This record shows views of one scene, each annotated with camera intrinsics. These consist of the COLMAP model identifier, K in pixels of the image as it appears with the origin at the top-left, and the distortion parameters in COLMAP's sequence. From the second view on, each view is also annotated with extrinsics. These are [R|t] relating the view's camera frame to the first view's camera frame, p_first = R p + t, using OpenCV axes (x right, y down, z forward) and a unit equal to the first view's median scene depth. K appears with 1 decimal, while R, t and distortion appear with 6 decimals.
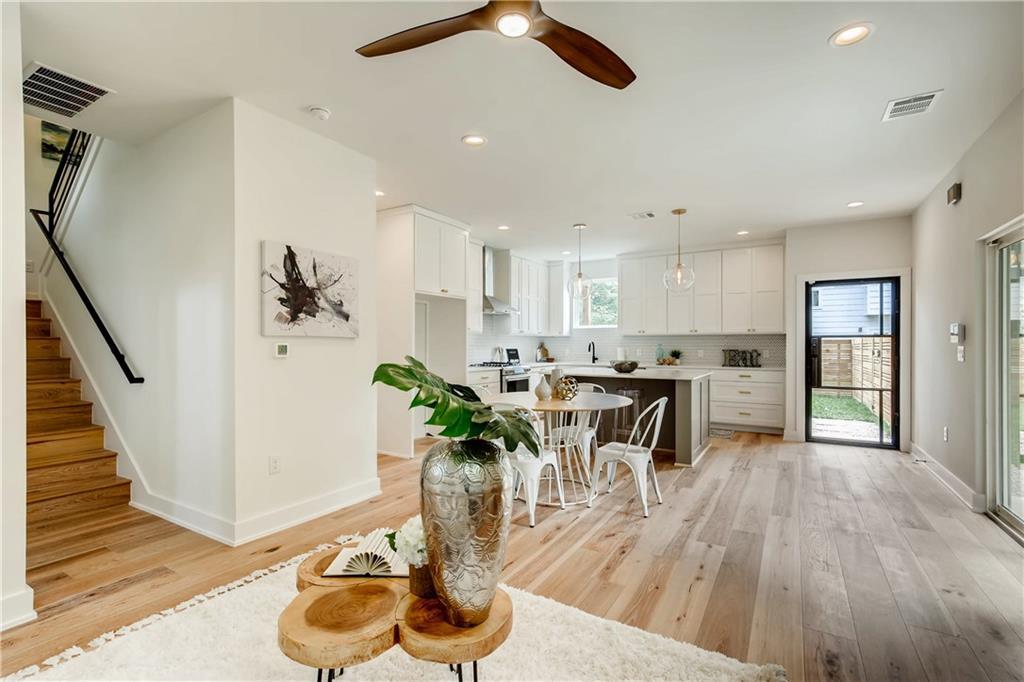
lens RADIAL K [[466.7, 0, 510.2], [0, 466.7, 339.0], [0, 0, 1]] dist [0.003373, 0.001877]
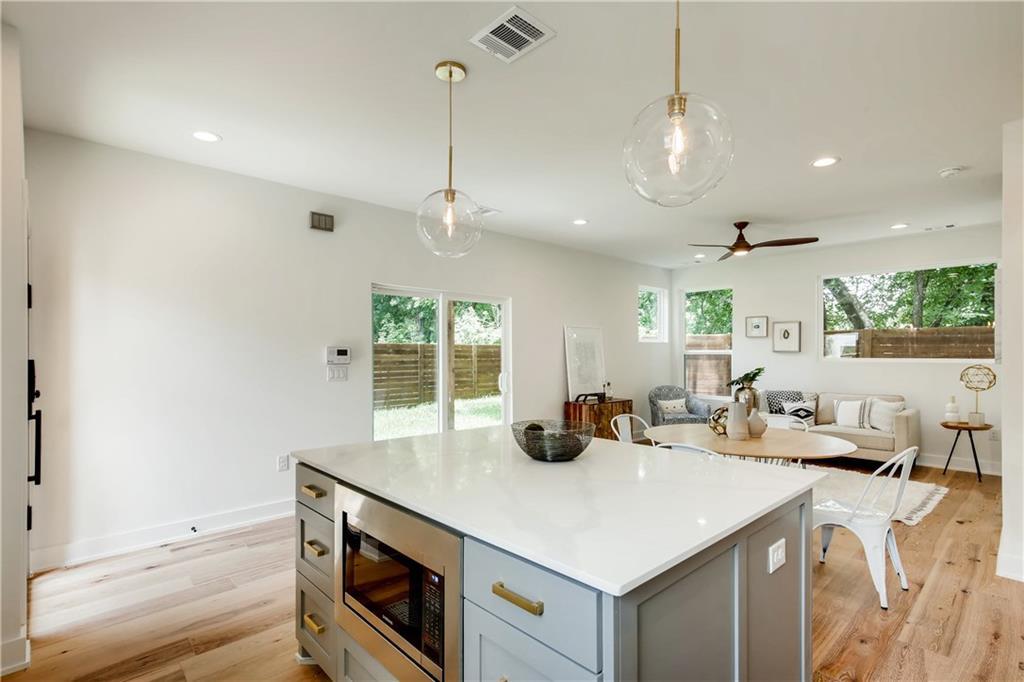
lens RADIAL K [[489.6, 0, 507.9], [0, 489.6, 351.4], [0, 0, 1]] dist [0.003664, 0.004260]
pose [[-0.961405, -0.001698, 0.275133, 0.171569], [-0.005150, 0.999917, -0.011825, -0.007214], [-0.275090, -0.012786, -0.961334, 1.333600]]
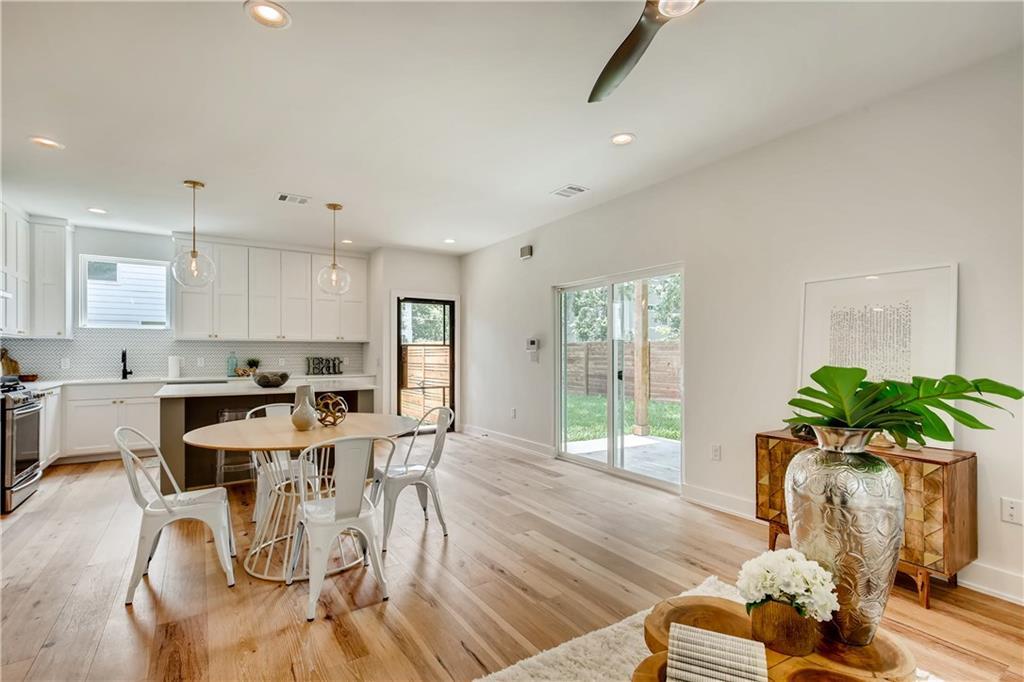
lens RADIAL K [[466.7, 0, 501.9], [0, 466.7, 350.4], [0, 0, 1]] dist [0.003373, 0.001877]
pose [[0.437036, 0.003158, 0.899439, -0.298426], [-0.010192, 0.999947, 0.001442, 0.003445], [-0.899386, -0.009797, 0.437045, 0.288098]]
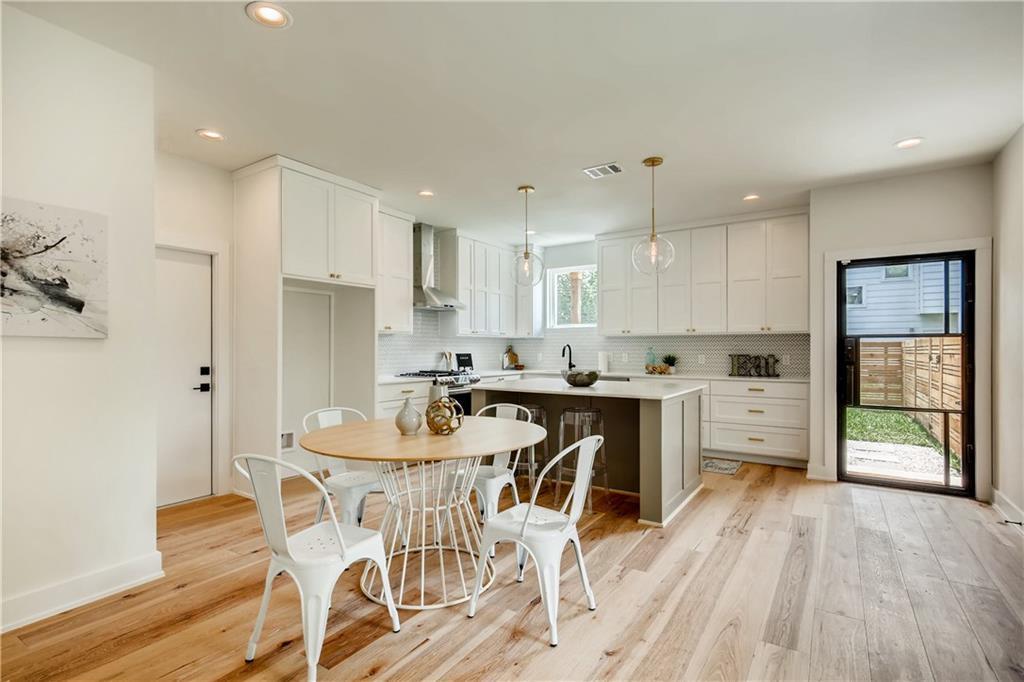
lens RADIAL K [[489.6, 0, 509.1], [0, 489.6, 343.6], [0, 0, 1]] dist [0.003664, 0.004260]
pose [[0.999096, -0.002433, -0.042440, 0.162735], [0.002535, 0.999994, 0.002368, 0.002752], [0.042434, -0.002473, 0.999096, 0.226985]]
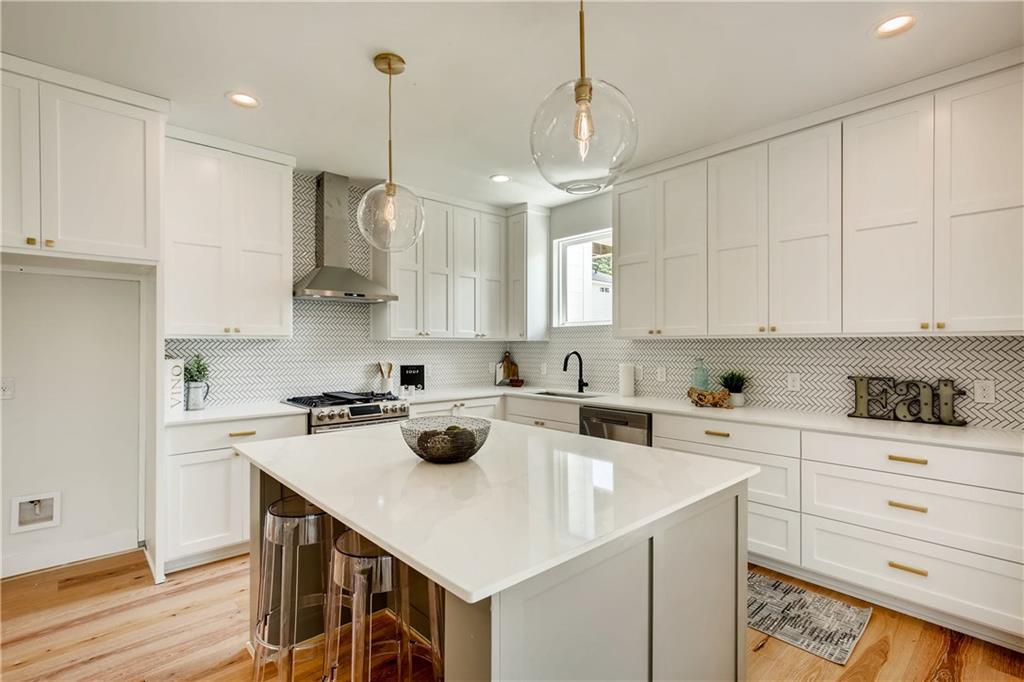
lens RADIAL K [[489.6, 0, 506.8], [0, 489.6, 340.6], [0, 0, 1]] dist [0.003664, 0.004260]
pose [[0.959707, -0.004719, -0.280963, 0.377311], [0.006011, 0.999975, 0.003738, -0.013338], [0.280938, -0.005276, 0.959711, 0.666020]]
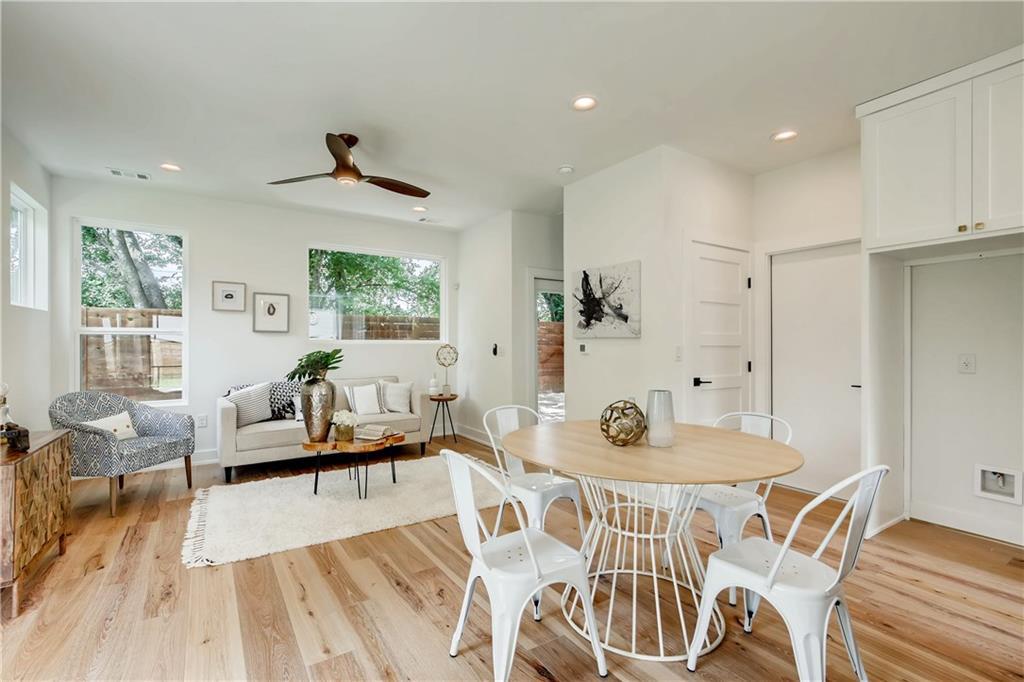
lens RADIAL K [[466.7, 0, 507.4], [0, 466.7, 338.5], [0, 0, 1]] dist [0.003373, 0.001877]
pose [[-0.430900, -0.012670, -0.902311, 0.459848], [0.010461, 0.999764, -0.019034, 0.010397], [0.902339, -0.017641, -0.430666, 0.762816]]
